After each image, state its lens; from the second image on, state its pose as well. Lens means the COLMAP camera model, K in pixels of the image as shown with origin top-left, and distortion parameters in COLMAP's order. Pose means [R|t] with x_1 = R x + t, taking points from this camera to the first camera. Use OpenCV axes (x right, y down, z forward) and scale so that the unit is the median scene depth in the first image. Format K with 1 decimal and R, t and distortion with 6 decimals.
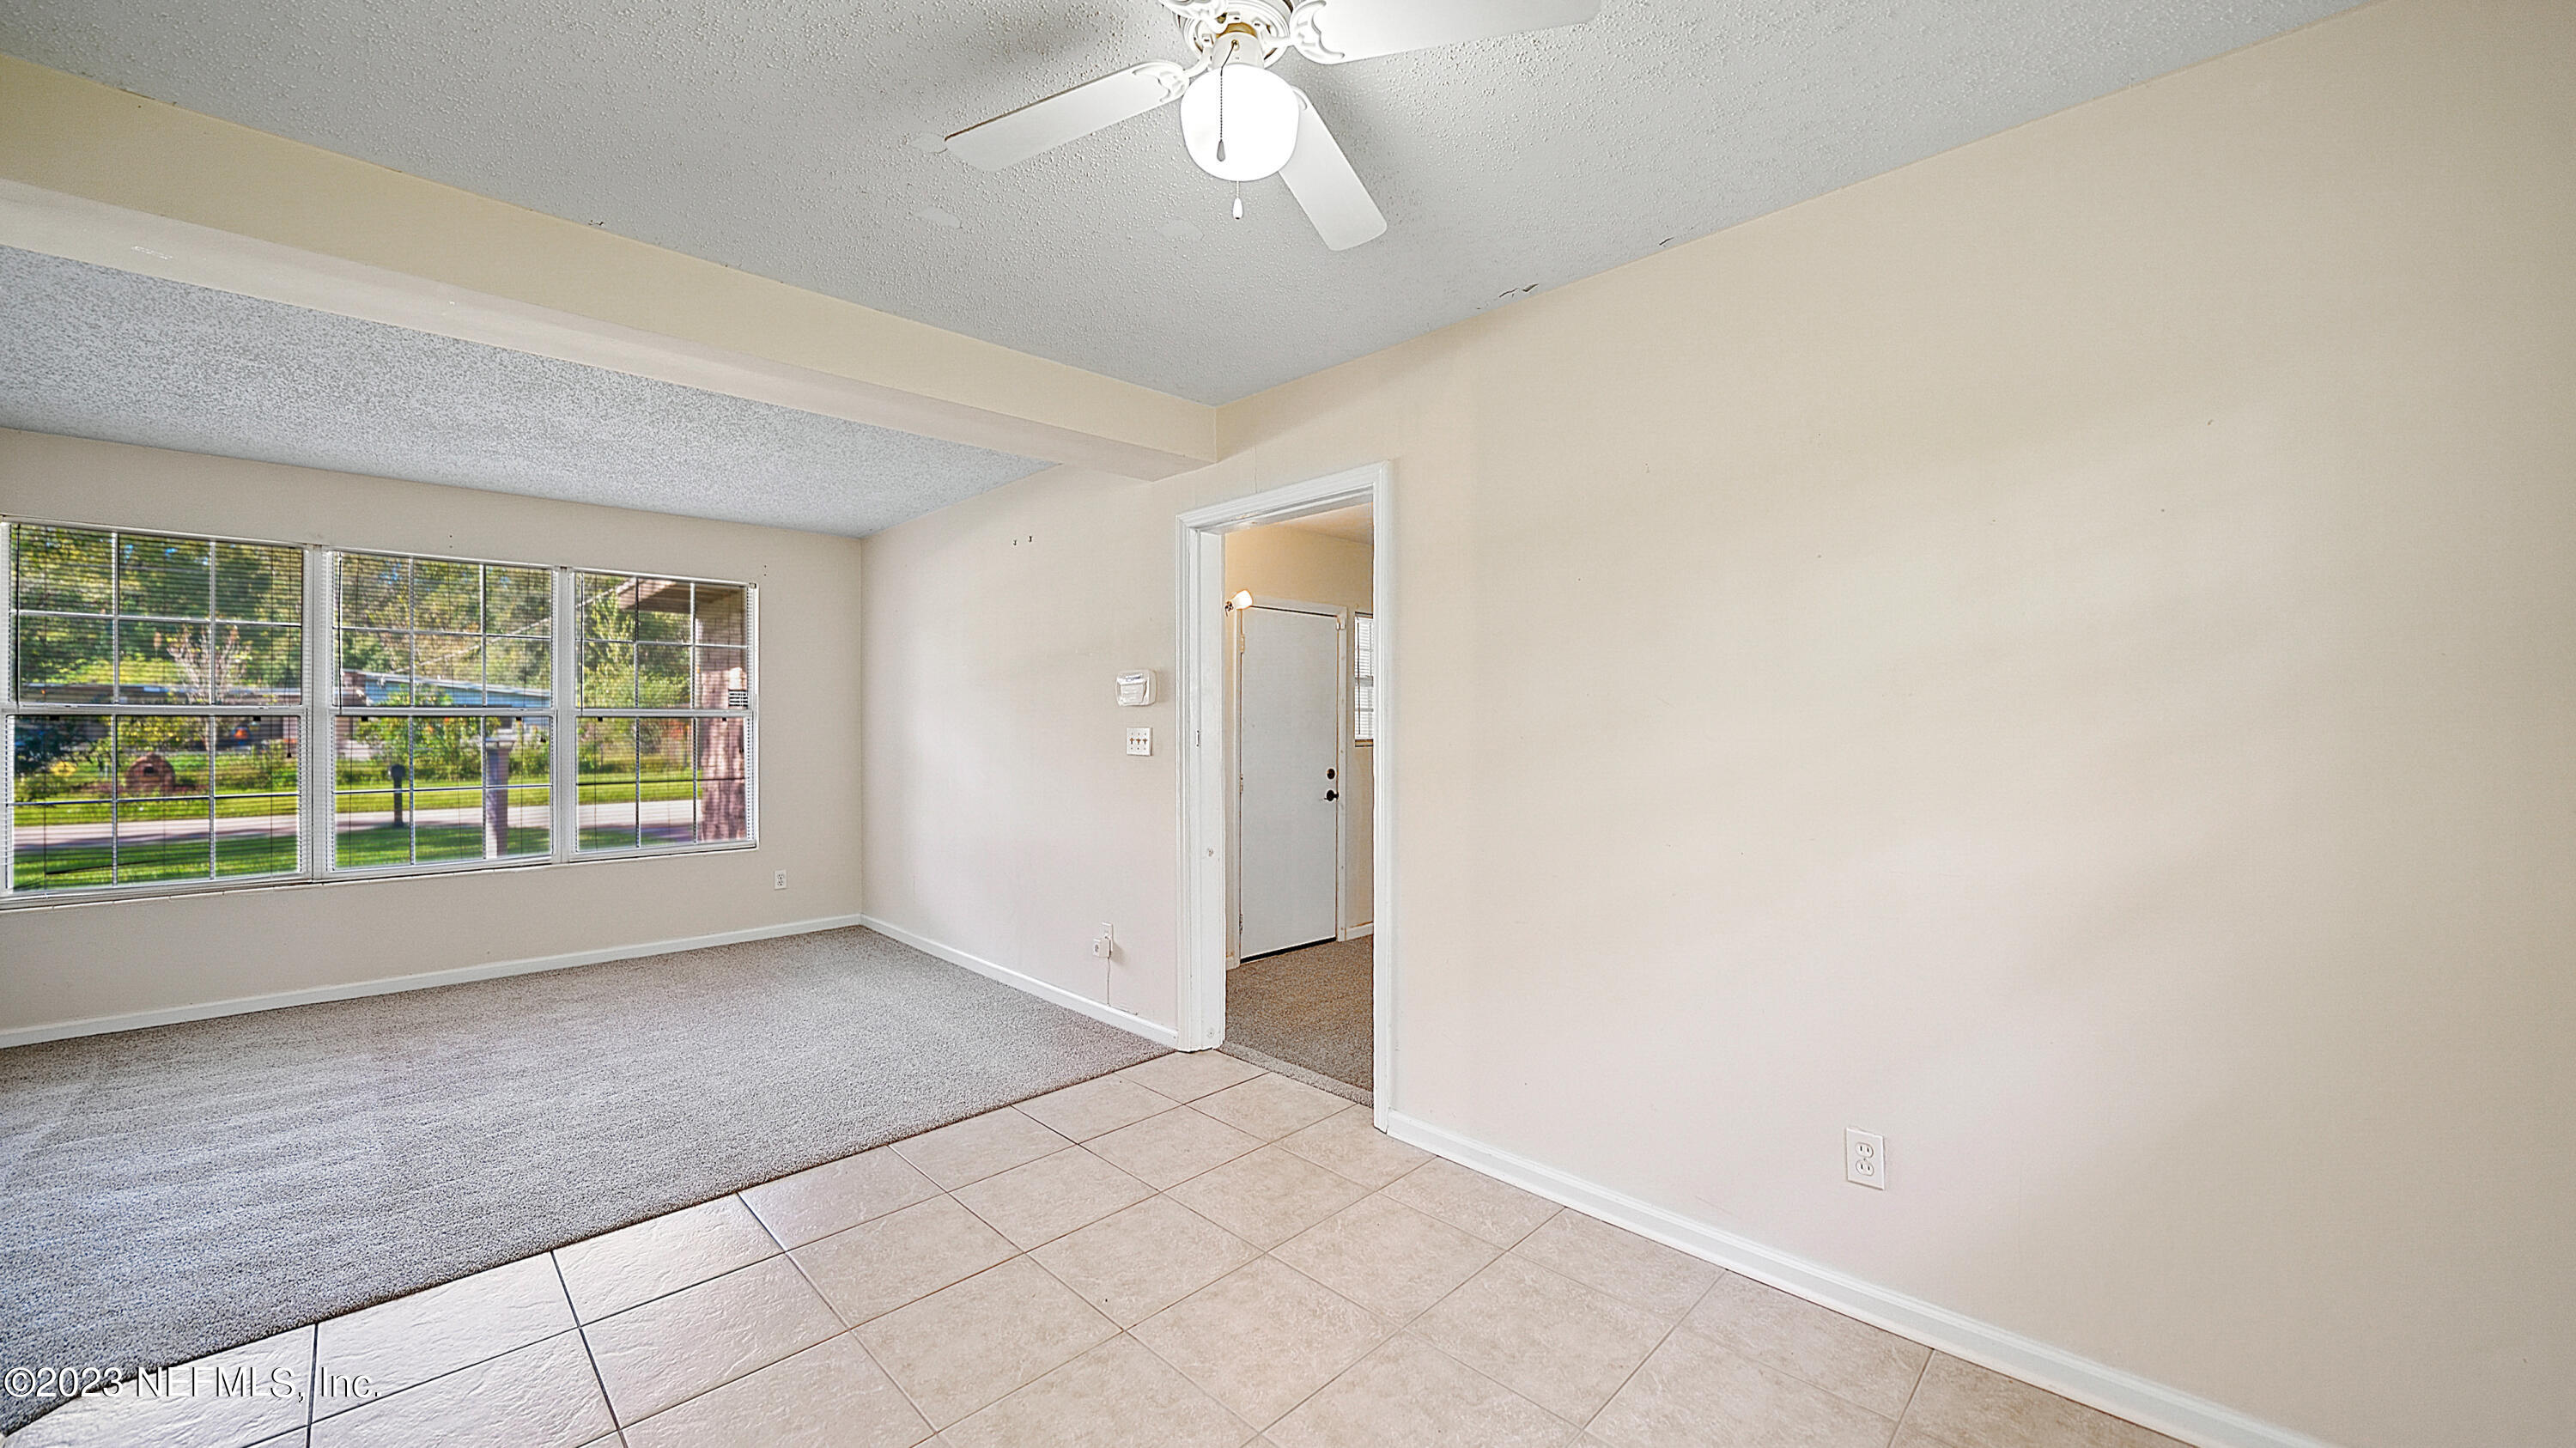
lens RADIAL K [[939.7, 0, 1288.0], [0, 939.7, 724.0], [0, 0, 1]] dist [-0.023017, -0.000025]
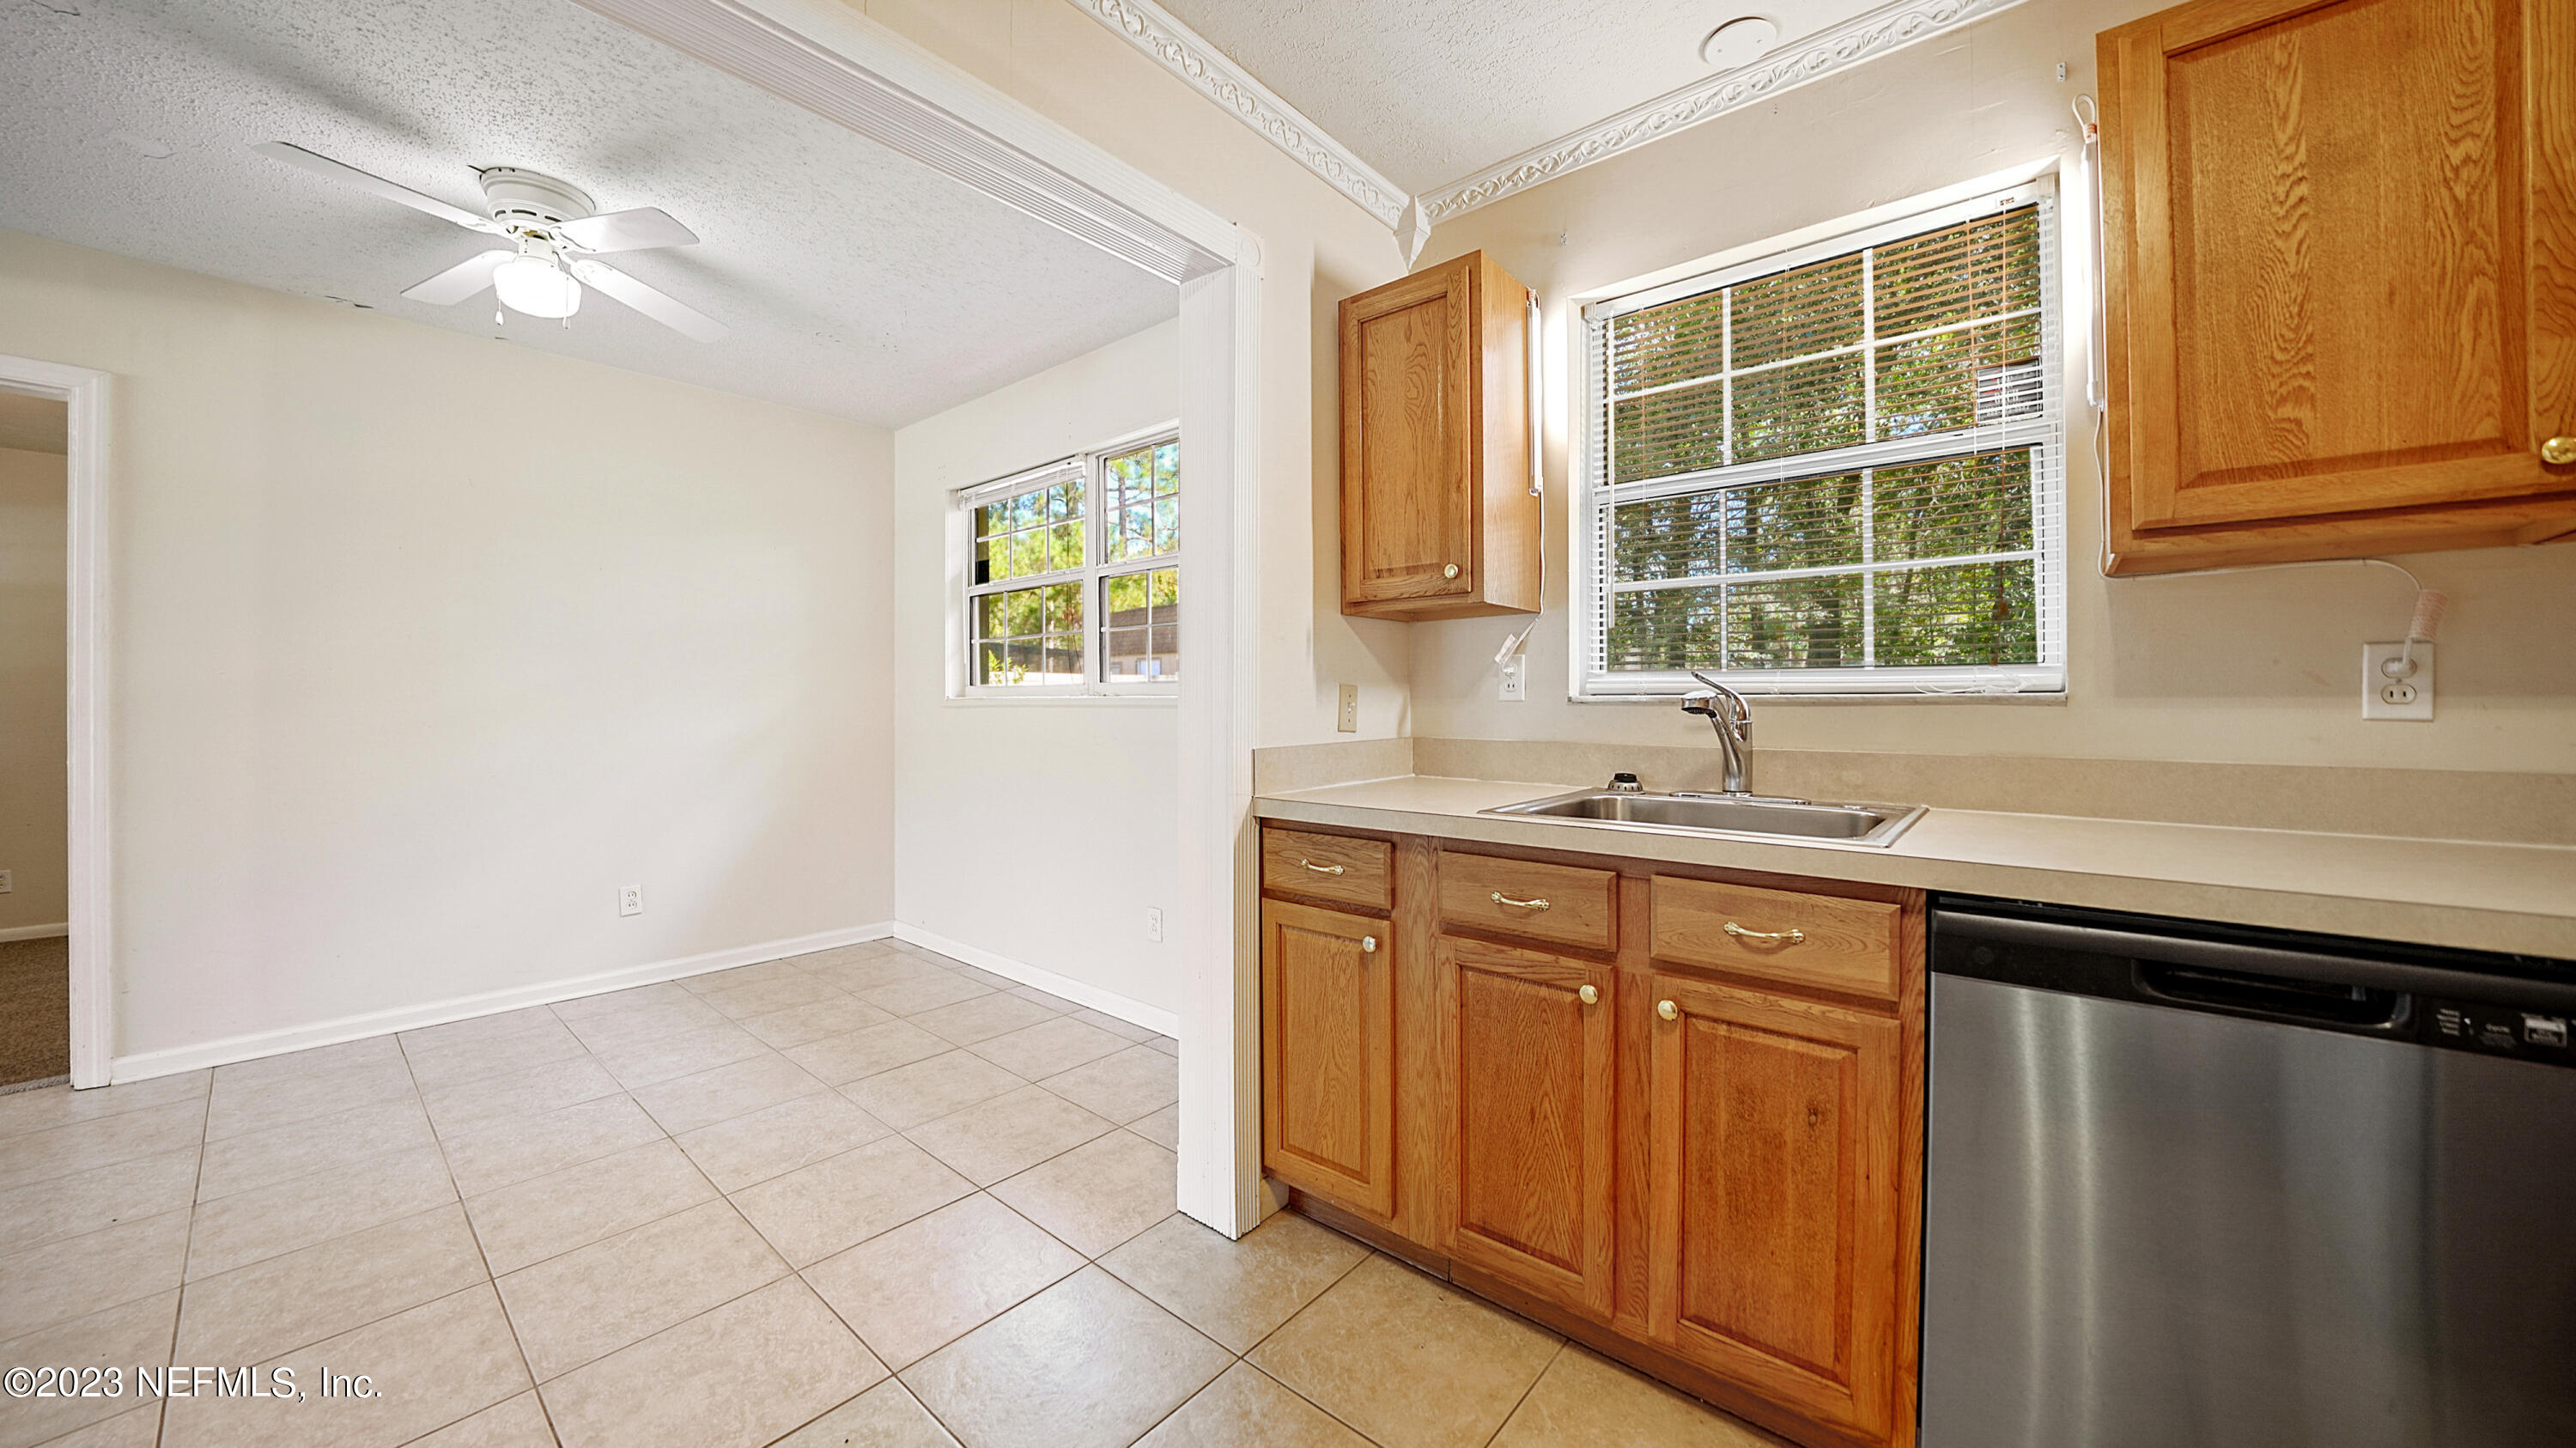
lens RADIAL K [[901.1, 0, 1282.5], [0, 901.1, 704.7], [0, 0, 1]] dist [-0.020738, 0.000062]
pose [[-0.069759, -0.000121, 0.997564, -0.661820], [0.001024, 0.999999, 0.000193, 0.043182], [-0.997563, 0.001035, -0.069759, -0.090862]]
